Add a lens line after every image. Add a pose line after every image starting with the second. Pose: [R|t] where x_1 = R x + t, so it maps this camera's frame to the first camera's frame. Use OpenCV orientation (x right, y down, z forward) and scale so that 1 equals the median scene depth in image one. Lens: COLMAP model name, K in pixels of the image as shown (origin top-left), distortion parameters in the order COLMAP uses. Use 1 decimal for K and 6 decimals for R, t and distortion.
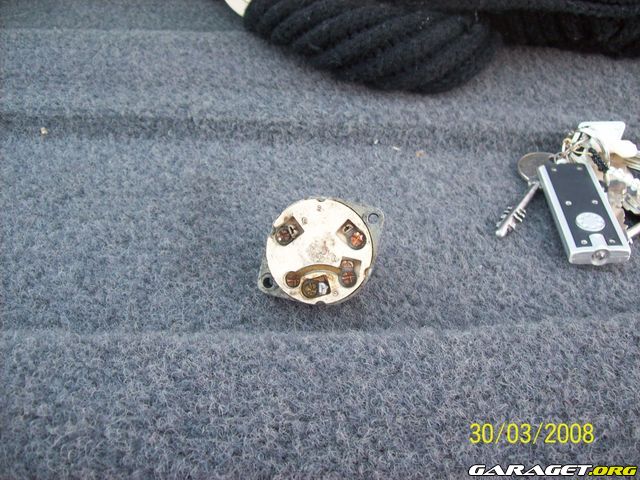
lens RADIAL K [[685.5, 0, 320.0], [0, 685.5, 240.0], [0, 0, 1]] dist [-0.157249, 0.050566]
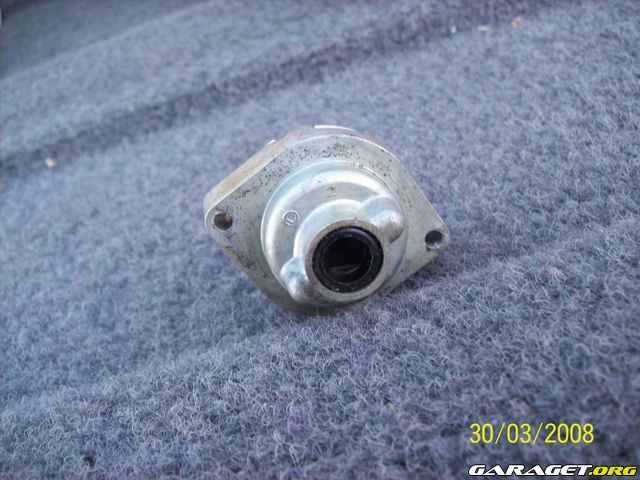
lens RADIAL K [[685.5, 0, 320.0], [0, 685.5, 240.0], [0, 0, 1]] dist [-0.157249, 0.050566]
pose [[0.939279, -0.293829, -0.177256, 0.012075], [0.286986, 0.955816, -0.063678, 0.094554], [0.188135, 0.008942, 0.982103, 0.349438]]
